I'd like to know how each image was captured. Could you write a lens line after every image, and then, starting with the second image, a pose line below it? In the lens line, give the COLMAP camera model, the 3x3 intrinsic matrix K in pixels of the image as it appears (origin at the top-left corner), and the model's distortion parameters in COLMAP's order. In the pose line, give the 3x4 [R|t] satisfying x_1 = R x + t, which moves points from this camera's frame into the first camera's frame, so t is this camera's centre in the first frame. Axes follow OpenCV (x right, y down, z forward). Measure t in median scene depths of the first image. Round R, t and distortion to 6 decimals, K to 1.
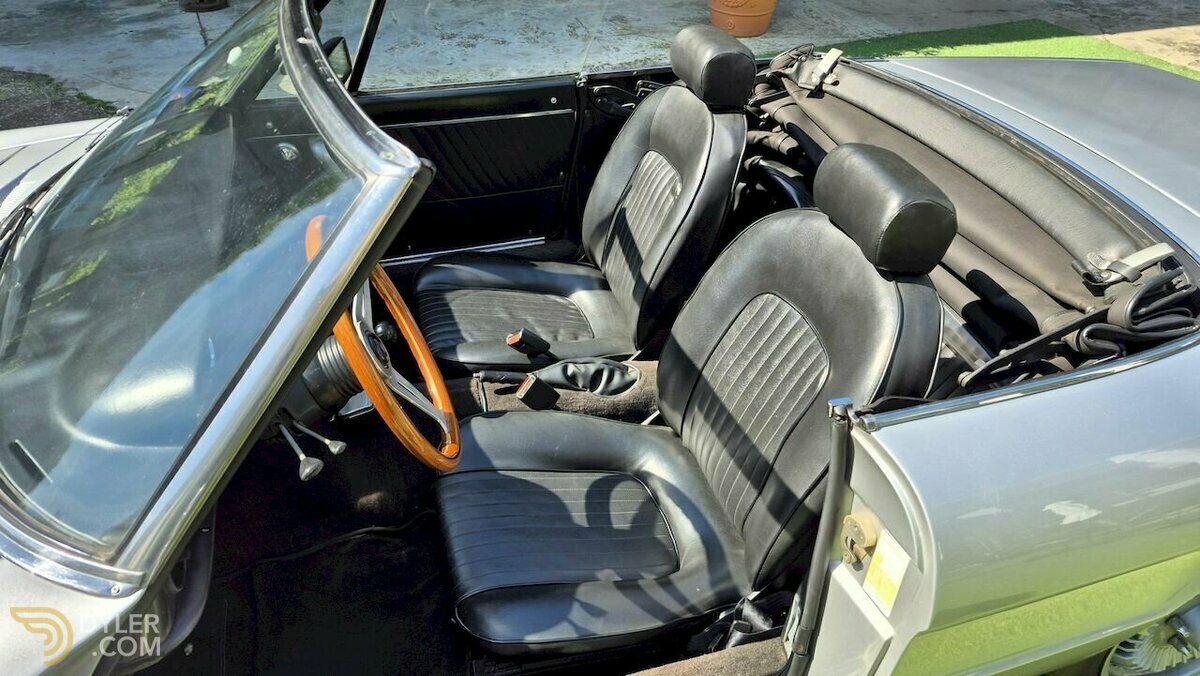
lens RADIAL K [[836.9, 0, 597.1], [0, 836.9, 341.8], [0, 0, 1]] dist [0.082506, -0.117380]
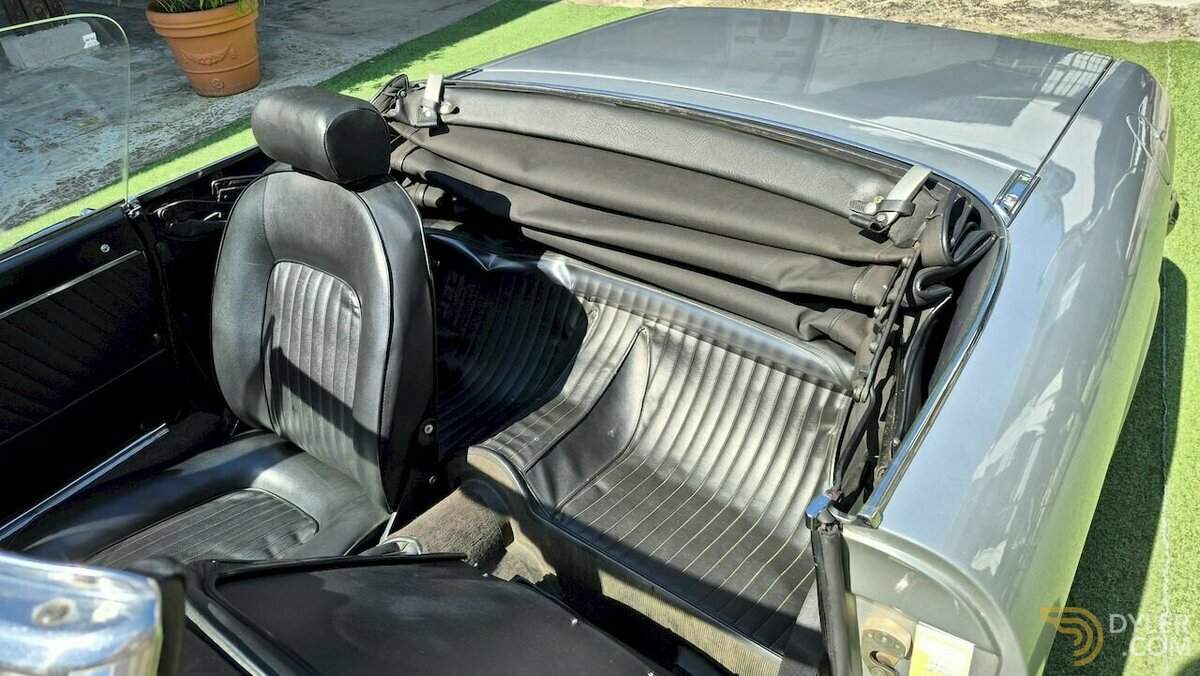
lens RADIAL K [[836.9, 0, 597.1], [0, 836.9, 341.8], [0, 0, 1]] dist [0.082506, -0.117380]
pose [[0.797163, -0.410010, 0.443196, -0.070586], [0.420477, 0.903786, 0.079813, -0.104365], [-0.433279, 0.122730, 0.892864, 0.216242]]
